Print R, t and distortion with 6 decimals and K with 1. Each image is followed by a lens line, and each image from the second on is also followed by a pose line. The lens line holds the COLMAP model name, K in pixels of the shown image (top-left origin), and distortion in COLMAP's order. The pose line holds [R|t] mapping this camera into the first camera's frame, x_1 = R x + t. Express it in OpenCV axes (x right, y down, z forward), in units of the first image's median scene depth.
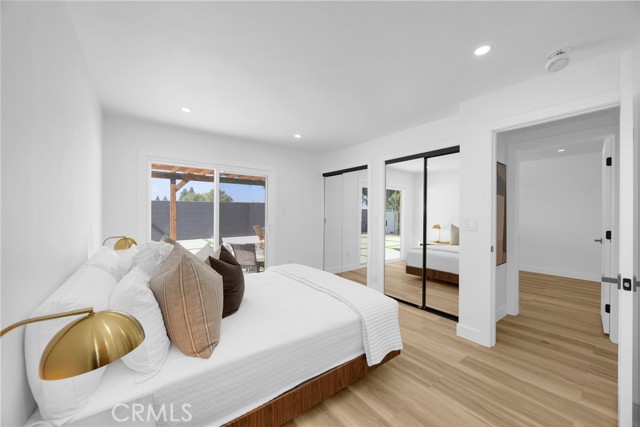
lens RADIAL K [[242.2, 0, 317.3], [0, 242.2, 213.6], [0, 0, 1]] dist [0.000125, 0.000031]
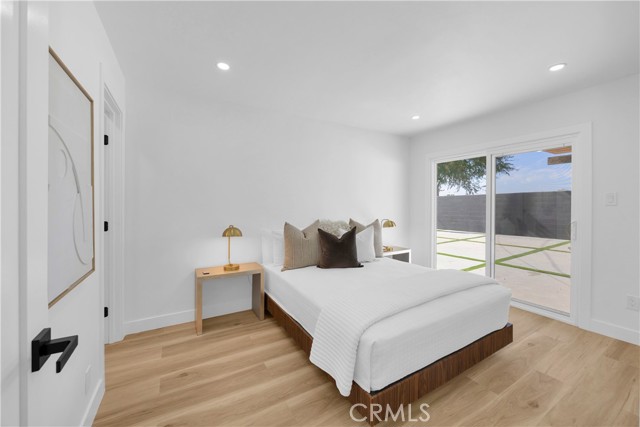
lens RADIAL K [[242.2, 0, 317.3], [0, 242.2, 213.6], [0, 0, 1]] dist [0.000125, 0.000031]
pose [[-0.105015, 0.001046, -0.994470, 1.124759], [-0.007008, 0.999974, 0.001792, 0.043038], [0.994446, 0.007157, -0.105004, 1.063753]]
